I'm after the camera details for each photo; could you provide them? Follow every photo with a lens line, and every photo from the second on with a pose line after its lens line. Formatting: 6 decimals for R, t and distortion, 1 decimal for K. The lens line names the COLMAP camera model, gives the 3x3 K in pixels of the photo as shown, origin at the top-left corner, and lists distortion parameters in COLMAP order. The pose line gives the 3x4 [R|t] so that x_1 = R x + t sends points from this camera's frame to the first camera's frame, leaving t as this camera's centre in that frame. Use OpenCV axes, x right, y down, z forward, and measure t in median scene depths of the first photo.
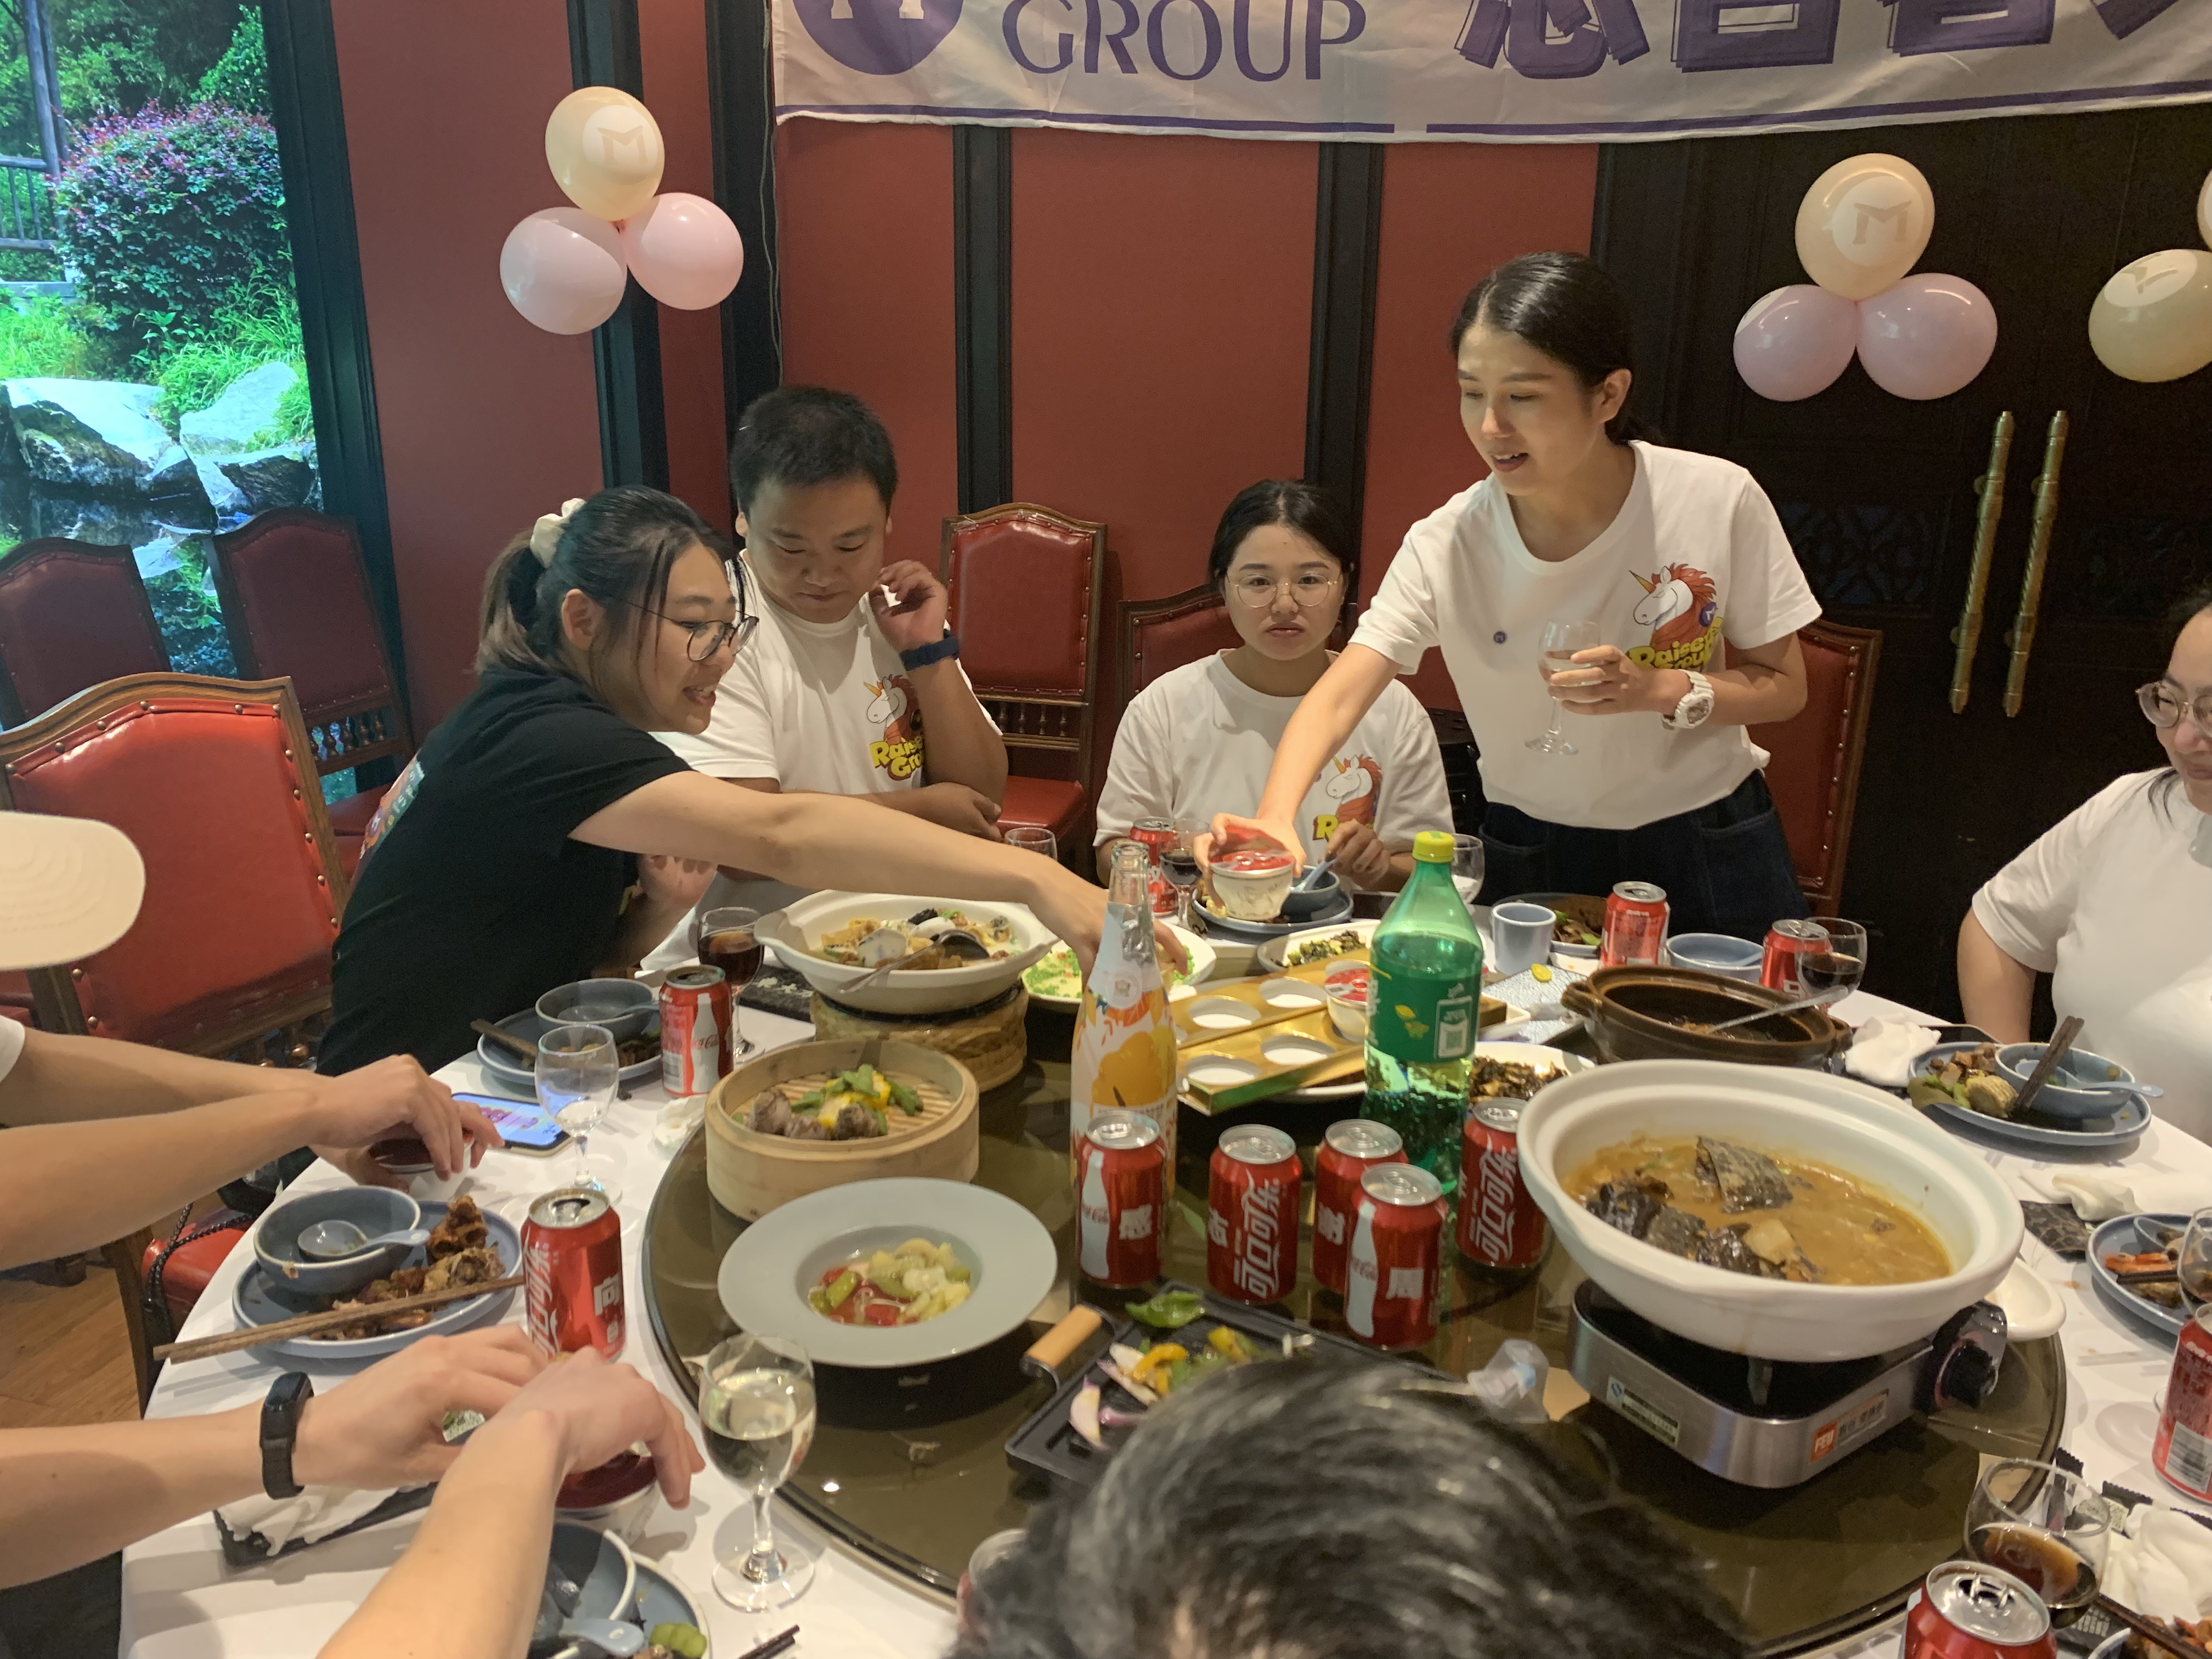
lens RADIAL K [[1697.0, 0, 1085.9], [0, 1697.0, 817.6], [0, 0, 1]] dist [0.012271, 0.001251]
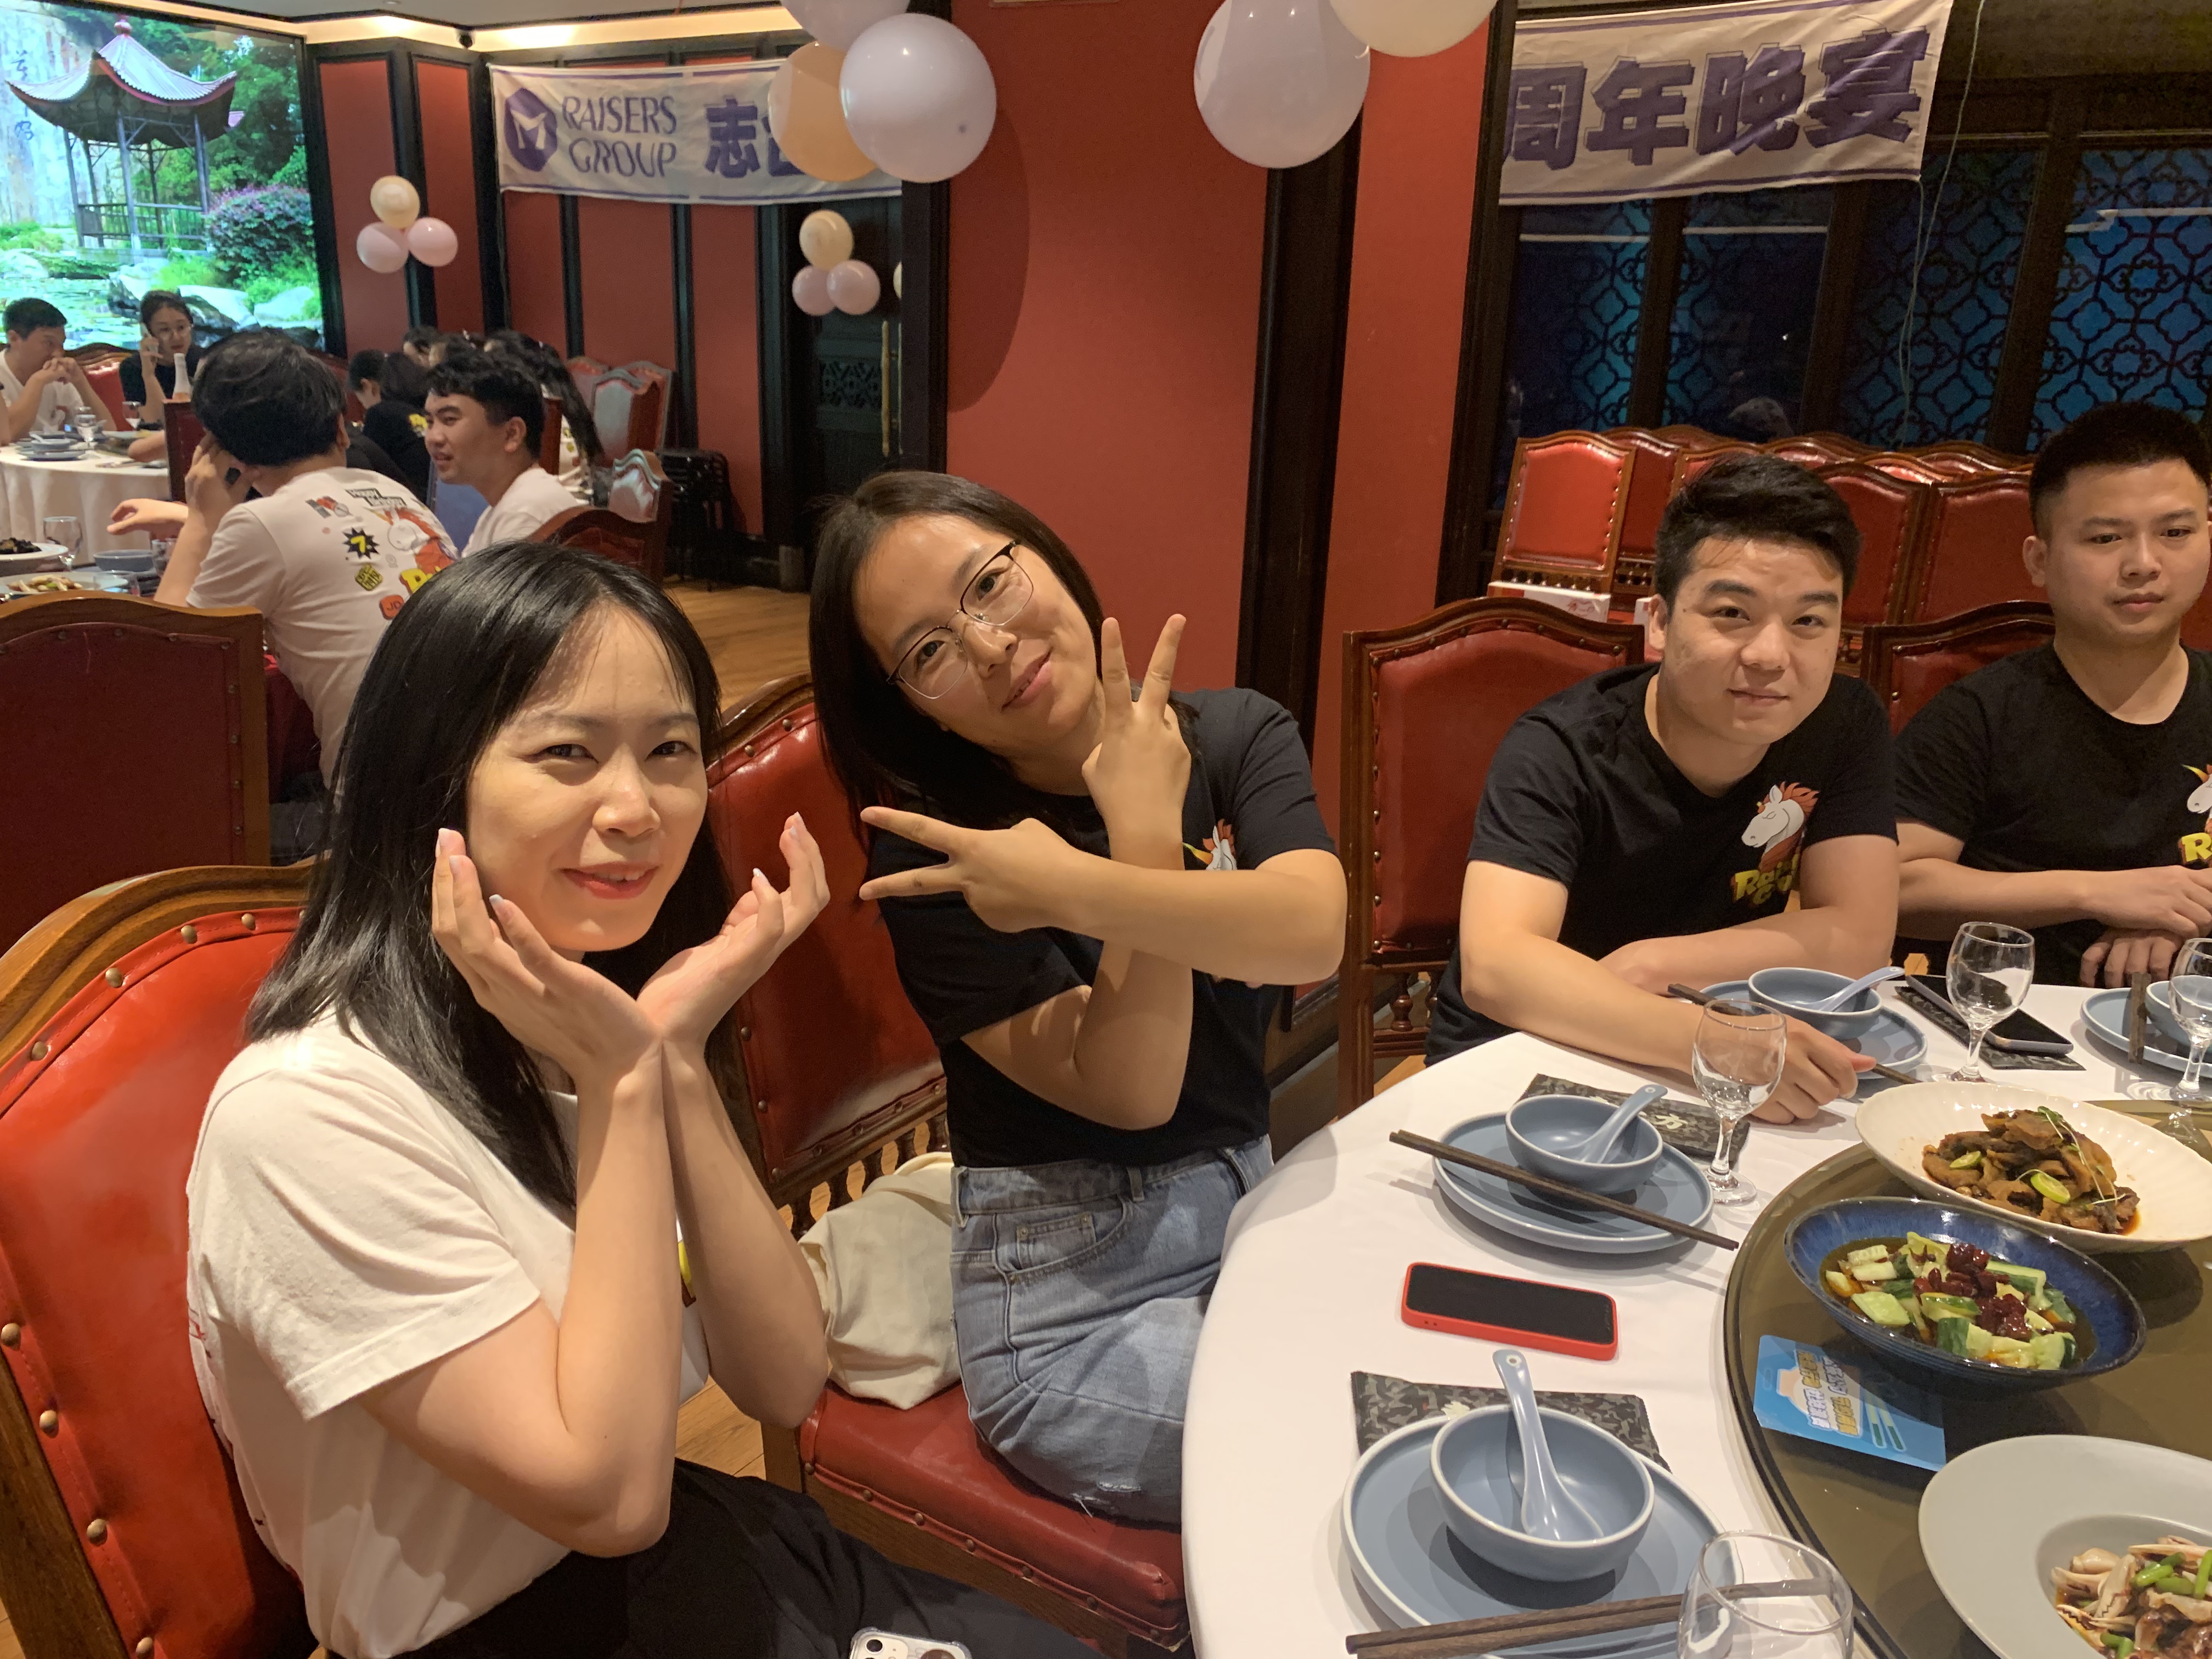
lens RADIAL K [[1677.2, 0, 1112.6], [0, 1677.2, 829.2], [0, 0, 1]] dist [0.012119, -0.011462]
pose [[0.960770, 0.103274, -0.257402, 1.489201], [-0.104202, 0.994505, 0.010071, 0.402493], [0.257028, 0.017145, 0.966252, -1.142339]]
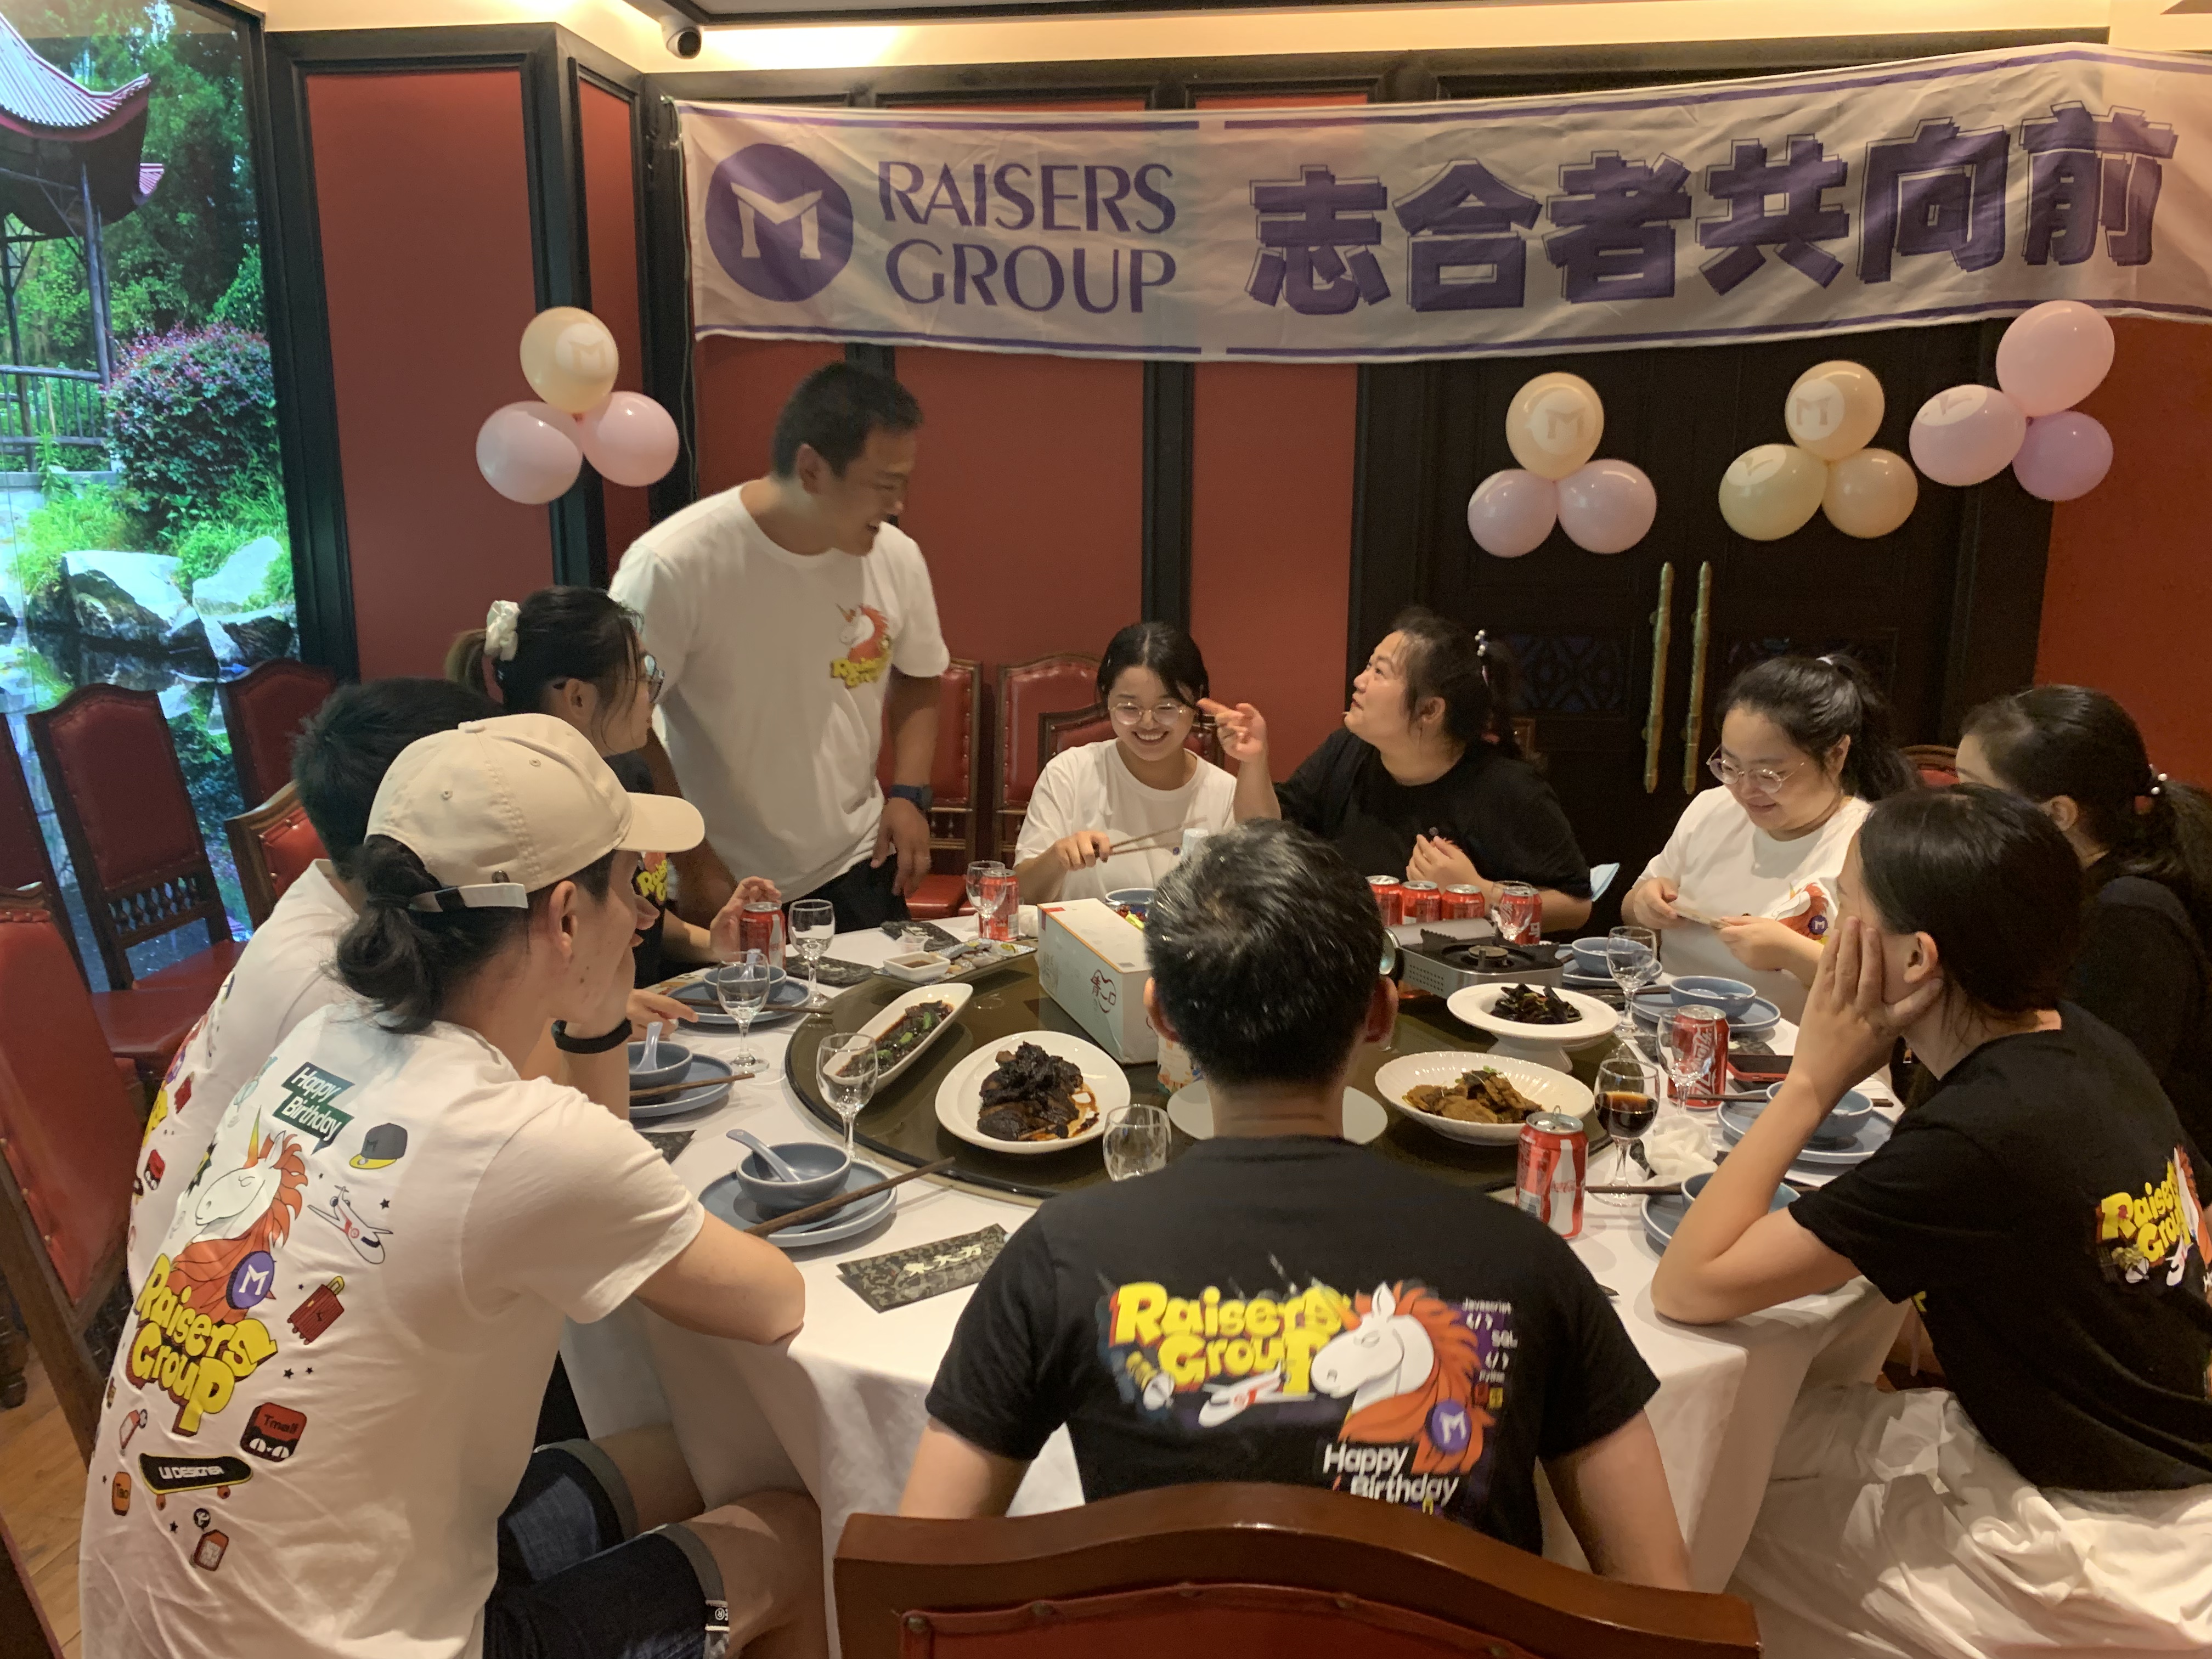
lens RADIAL K [[1692.9, 0, 1116.6], [0, 1692.9, 844.8], [0, 0, 1]] dist [0.000731, 0.005639]
pose [[0.990896, -0.031646, 0.130861, -0.061608], [0.042317, 0.995929, -0.079587, 0.065284], [-0.127810, 0.084400, 0.988201, -0.222462]]
